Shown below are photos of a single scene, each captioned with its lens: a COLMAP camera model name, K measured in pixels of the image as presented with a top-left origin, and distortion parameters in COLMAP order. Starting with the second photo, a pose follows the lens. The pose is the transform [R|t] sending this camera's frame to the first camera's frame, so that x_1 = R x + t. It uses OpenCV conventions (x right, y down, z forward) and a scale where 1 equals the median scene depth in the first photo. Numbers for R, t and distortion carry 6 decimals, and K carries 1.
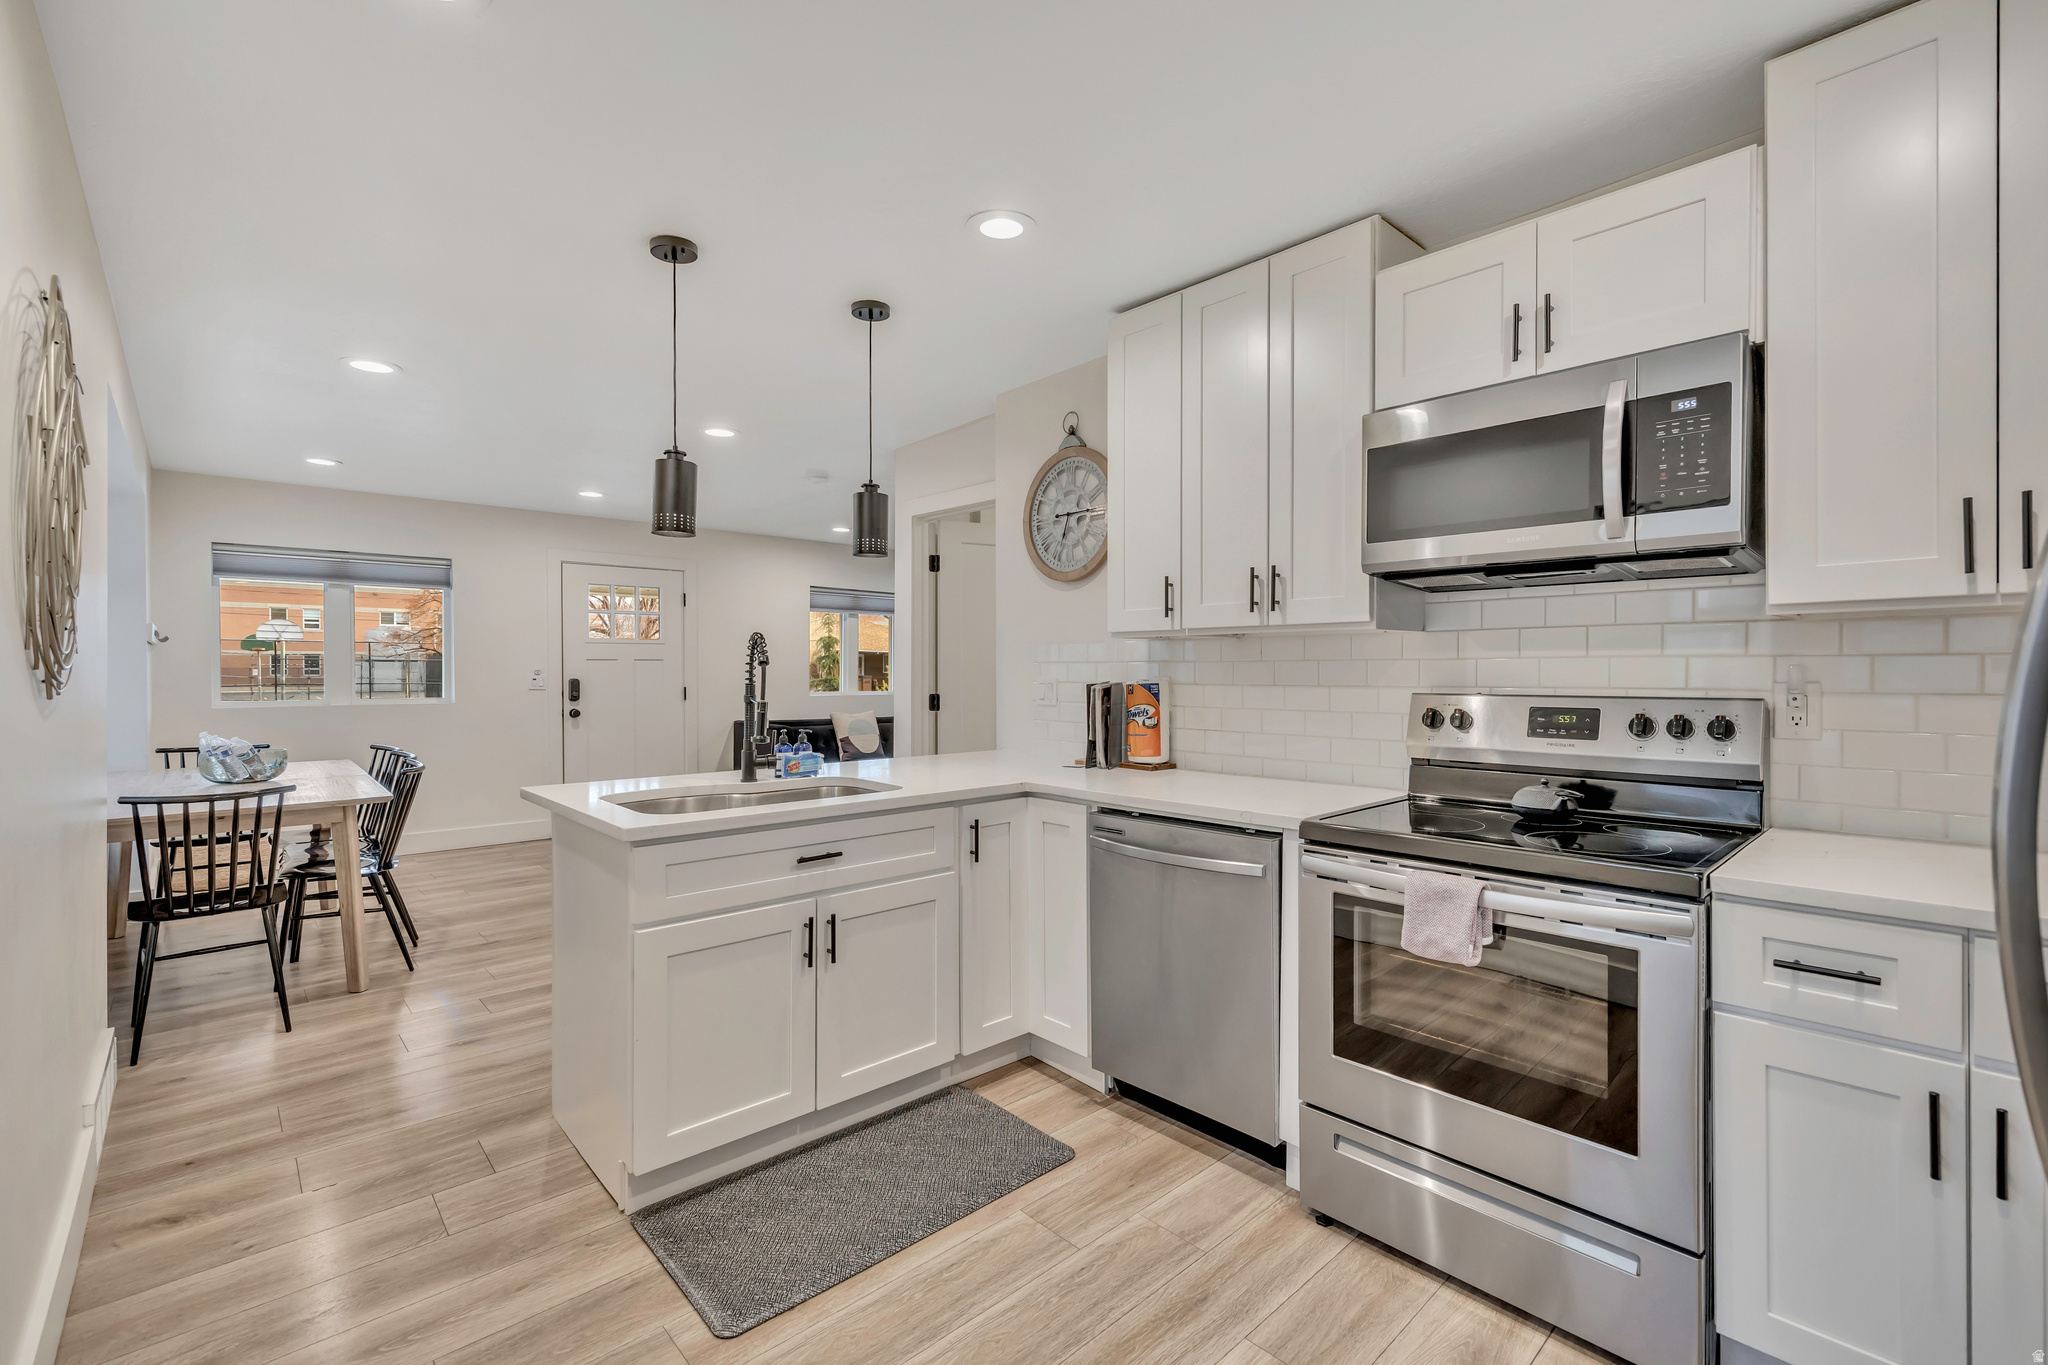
lens RADIAL K [[881.0, 0, 1034.3], [0, 881.0, 686.6], [0, 0, 1]] dist [-0.018435, -0.000130]
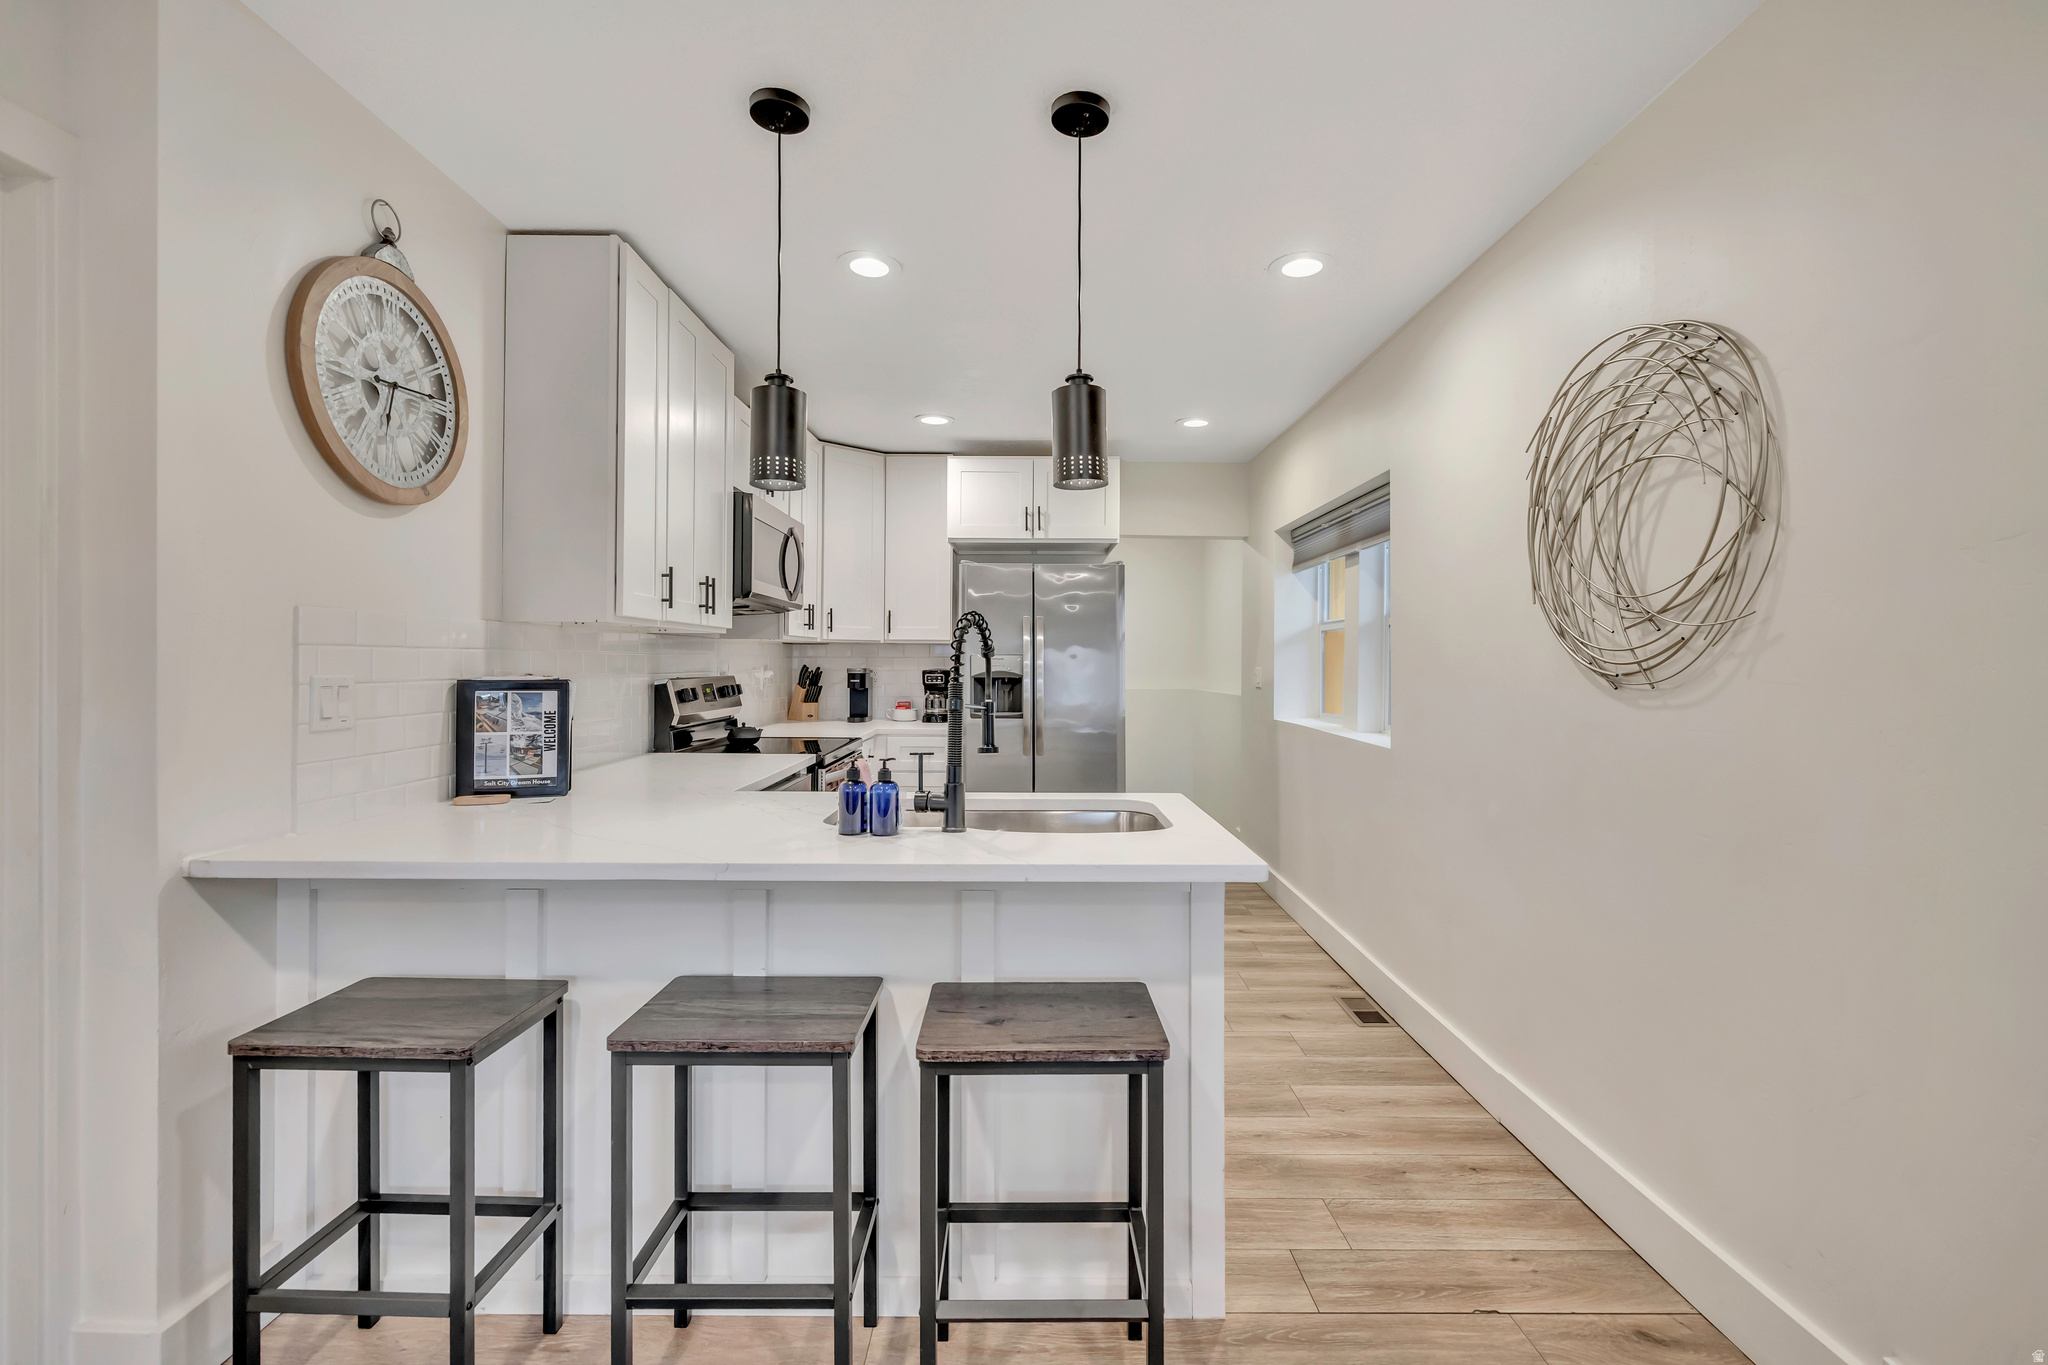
lens RADIAL K [[894.4, 0, 1025.0], [0, 894.4, 660.7], [0, 0, 1]] dist [-0.001238, -0.000016]
pose [[-0.728867, -0.002667, 0.684650, -1.027480], [0.003605, 0.999964, 0.007732, -0.033016], [-0.684646, 0.008104, -0.728831, 1.809144]]
